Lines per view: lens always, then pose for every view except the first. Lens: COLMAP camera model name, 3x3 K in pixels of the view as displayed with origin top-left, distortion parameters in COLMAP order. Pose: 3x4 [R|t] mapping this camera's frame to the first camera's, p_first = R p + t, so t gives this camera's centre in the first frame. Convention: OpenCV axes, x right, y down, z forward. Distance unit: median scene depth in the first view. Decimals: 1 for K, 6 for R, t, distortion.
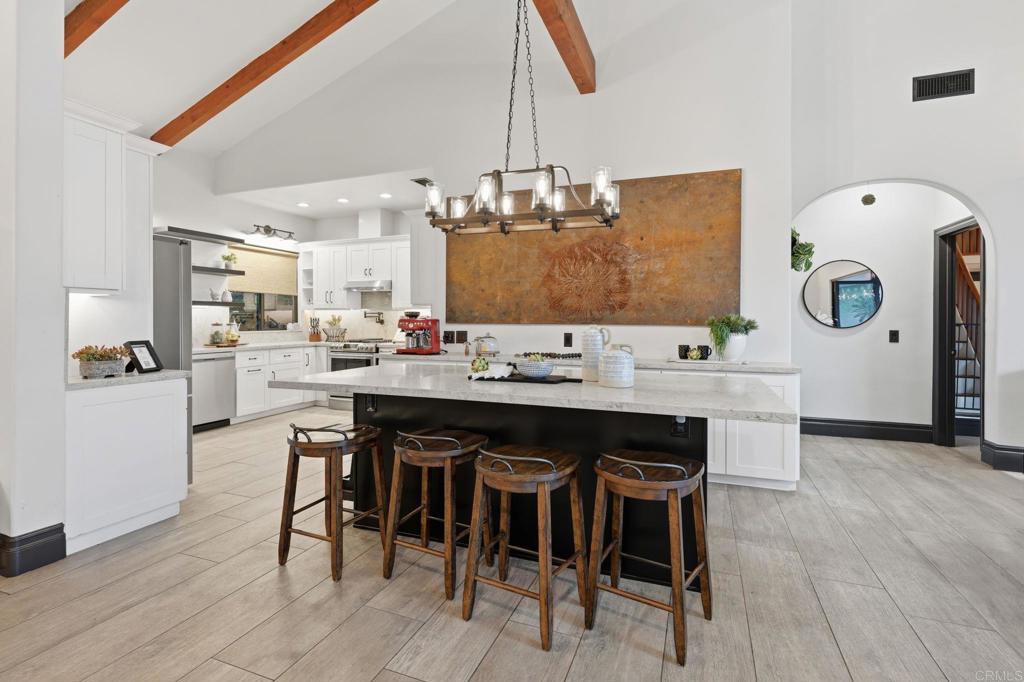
lens RADIAL K [[468.4, 0, 524.8], [0, 468.4, 320.3], [0, 0, 1]] dist [0.001813, -0.000019]
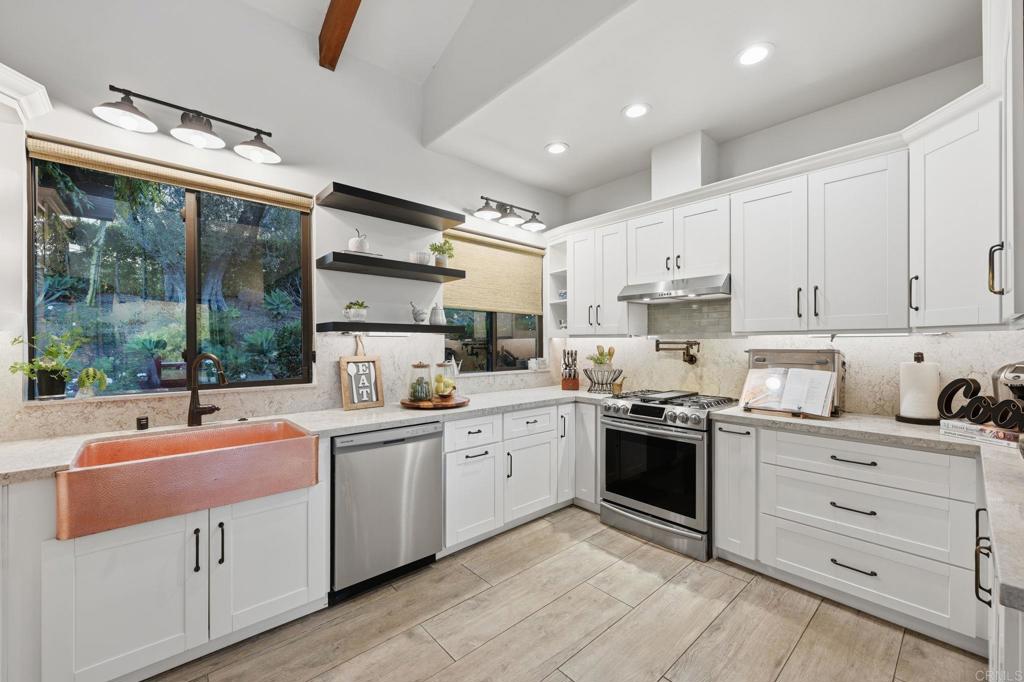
lens RADIAL K [[405.7, 0, 512.0], [0, 405.7, 341.0], [0, 0, 1]] dist [0.000724, 0.000015]
pose [[0.883424, -0.002289, -0.468569, -0.283386], [-0.000977, 0.999977, -0.006727, -0.014578], [0.468574, 0.006401, 0.883401, 0.529289]]
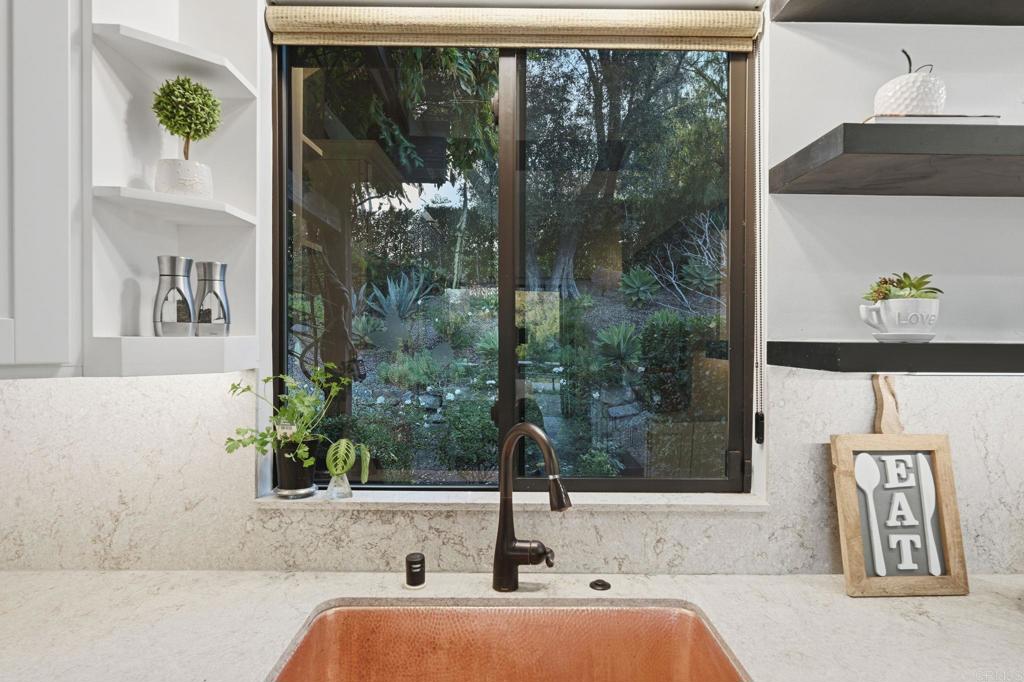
lens RADIAL K [[566.7, 0, 512.0], [0, 566.7, 341.0], [0, 0, 1]] dist [0.002582, 0.000707]
pose [[0.345281, 0.018214, -0.938323, -0.459849], [-0.012535, 0.999812, 0.014795, -0.034184], [0.938416, 0.006654, 0.345444, 0.622246]]
